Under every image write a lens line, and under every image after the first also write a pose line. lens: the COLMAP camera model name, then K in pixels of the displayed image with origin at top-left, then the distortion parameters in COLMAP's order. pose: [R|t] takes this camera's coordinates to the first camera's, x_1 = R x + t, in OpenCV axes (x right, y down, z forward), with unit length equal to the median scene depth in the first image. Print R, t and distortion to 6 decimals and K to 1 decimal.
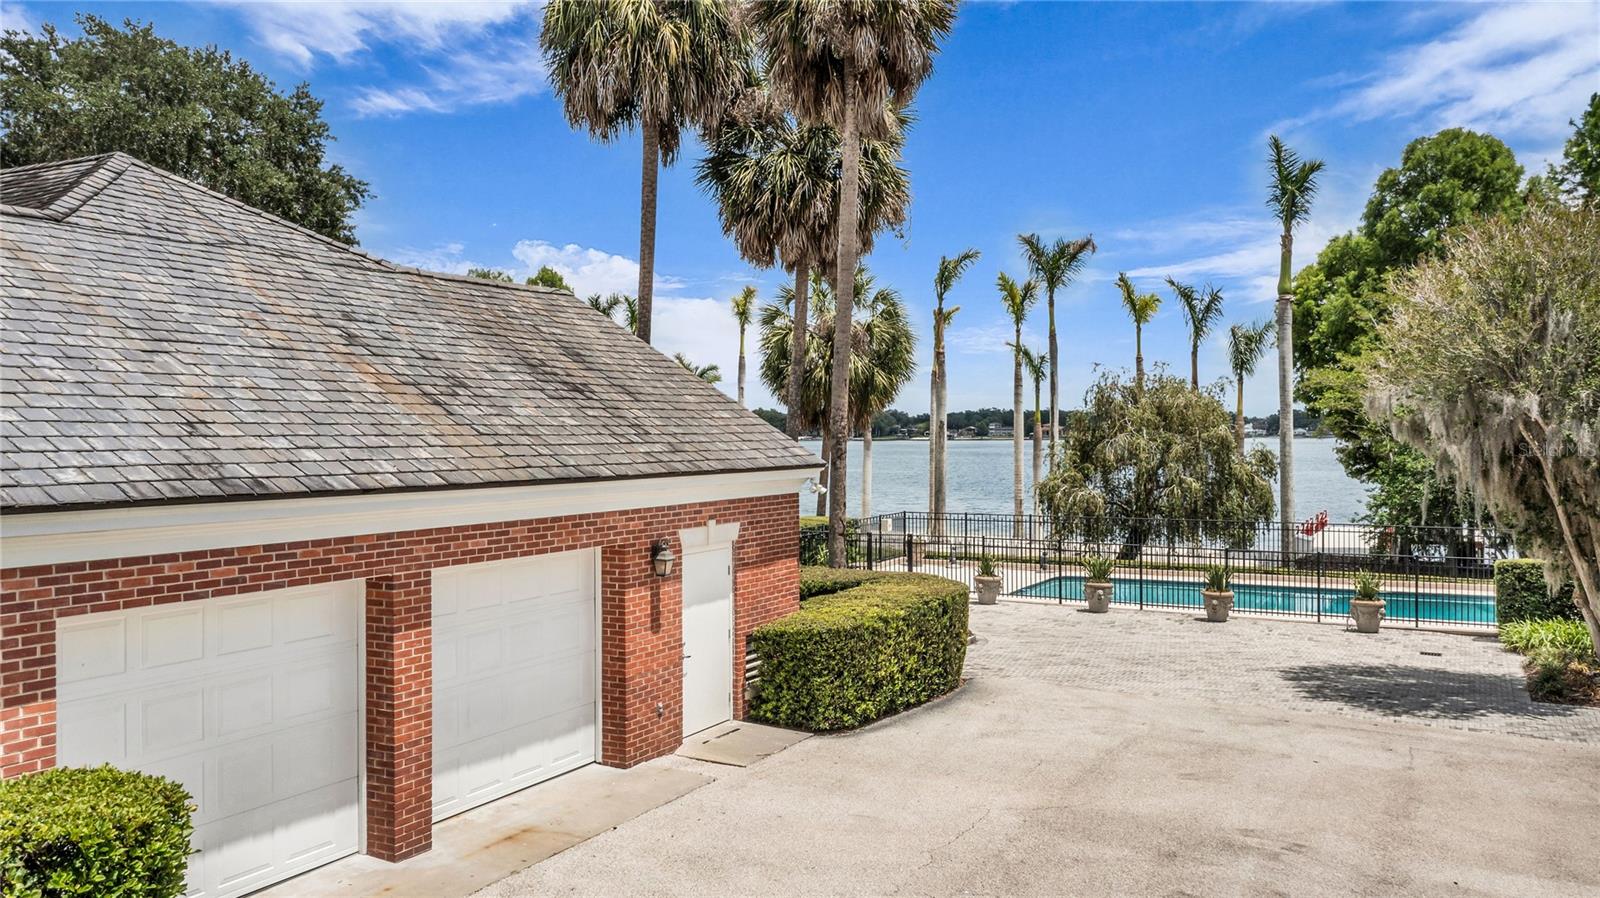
lens RADIAL K [[1301.7, 0, 800.0], [0, 1301.7, 449.0], [0, 0, 1]] dist [0.008959, -0.001105]
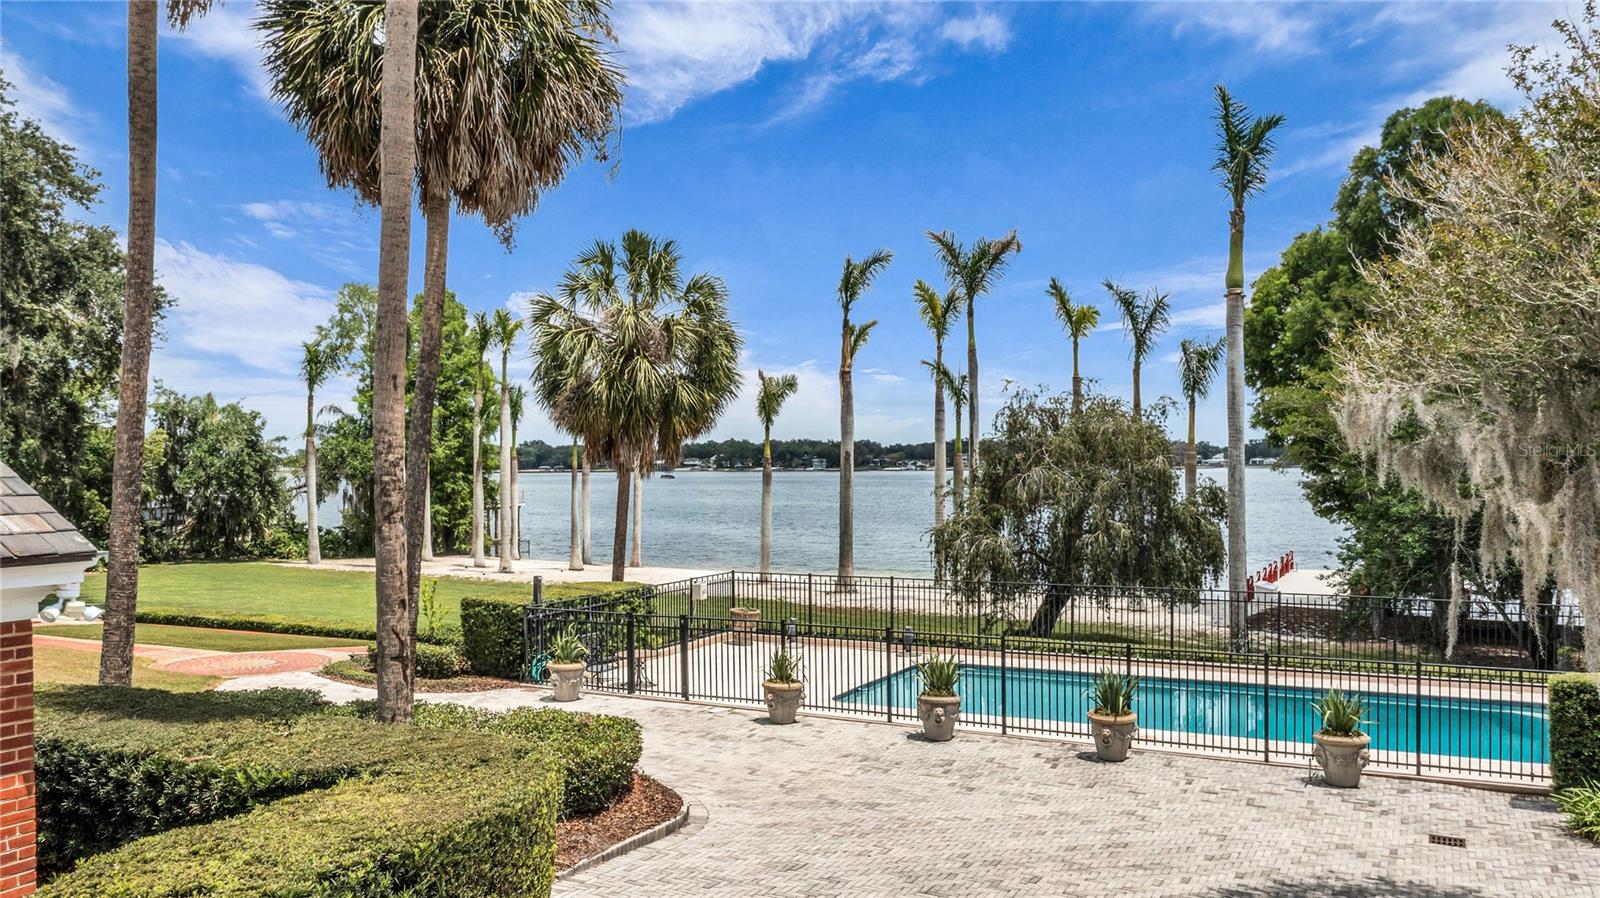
lens RADIAL K [[1277.7, 0, 802.1], [0, 1277.7, 492.1], [0, 0, 1]] dist [0.004653, 0.004496]
pose [[0.999898, -0.002493, 0.014070, 0.081574], [0.002349, 0.999945, 0.010239, -0.004144], [-0.014095, -0.010205, 0.999849, 0.189910]]
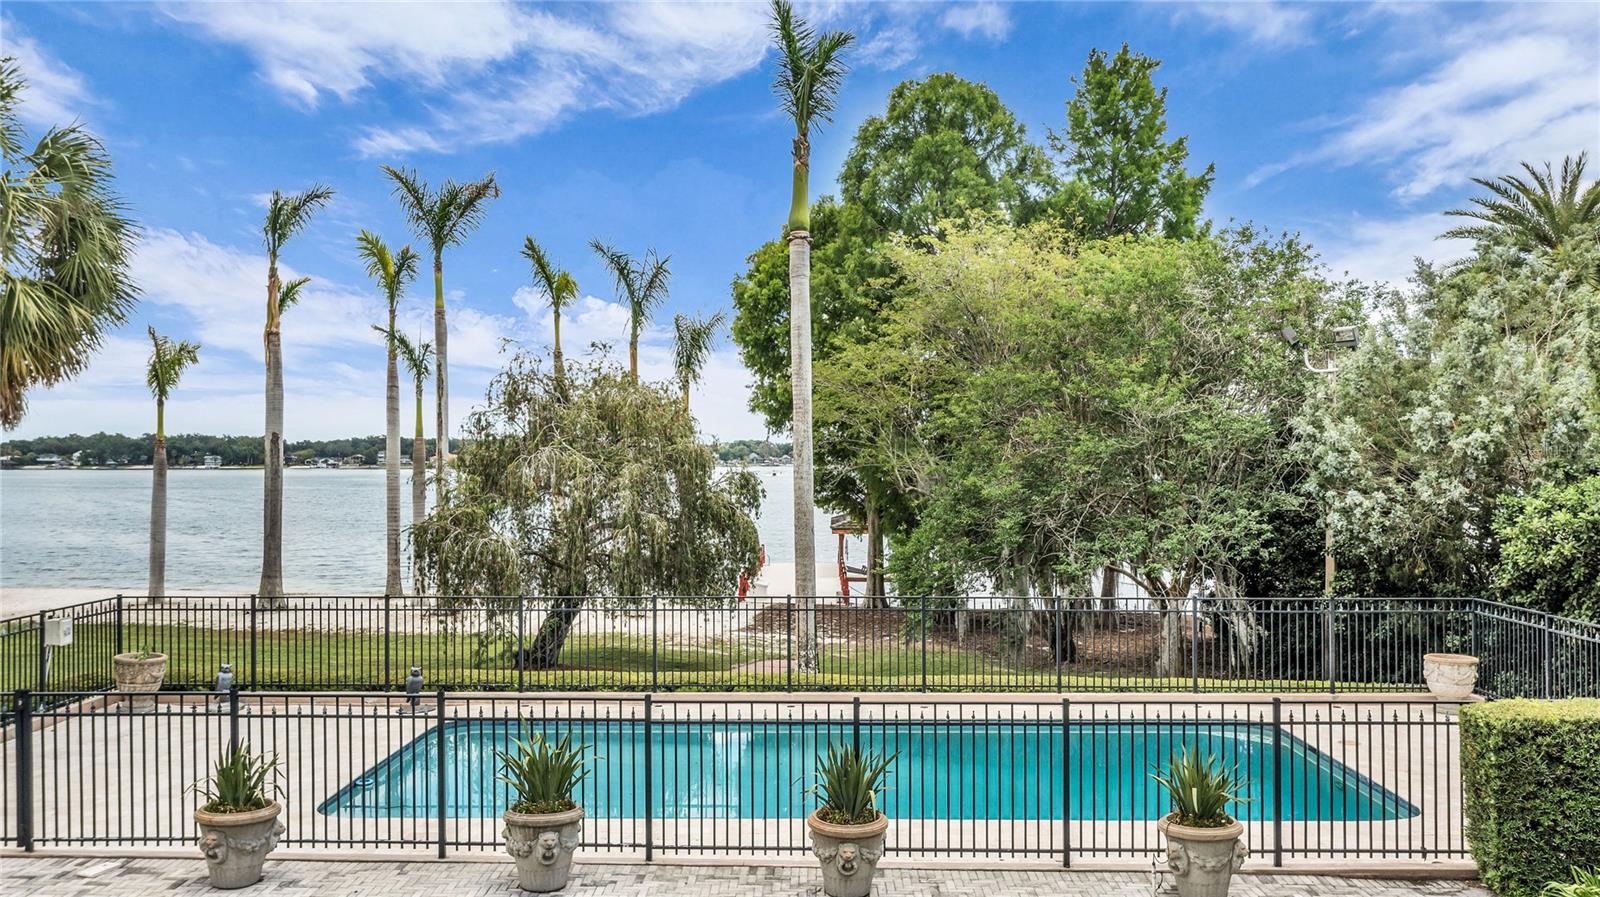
lens RADIAL K [[1257.6, 0, 802.6], [0, 1257.6, 463.4], [0, 0, 1]] dist [0.003087, 0.003539]
pose [[0.892626, 0.001293, 0.450797, 0.071078], [0.004092, 0.999931, -0.010971, 0.003606], [-0.450780, 0.011637, 0.892559, 0.346210]]
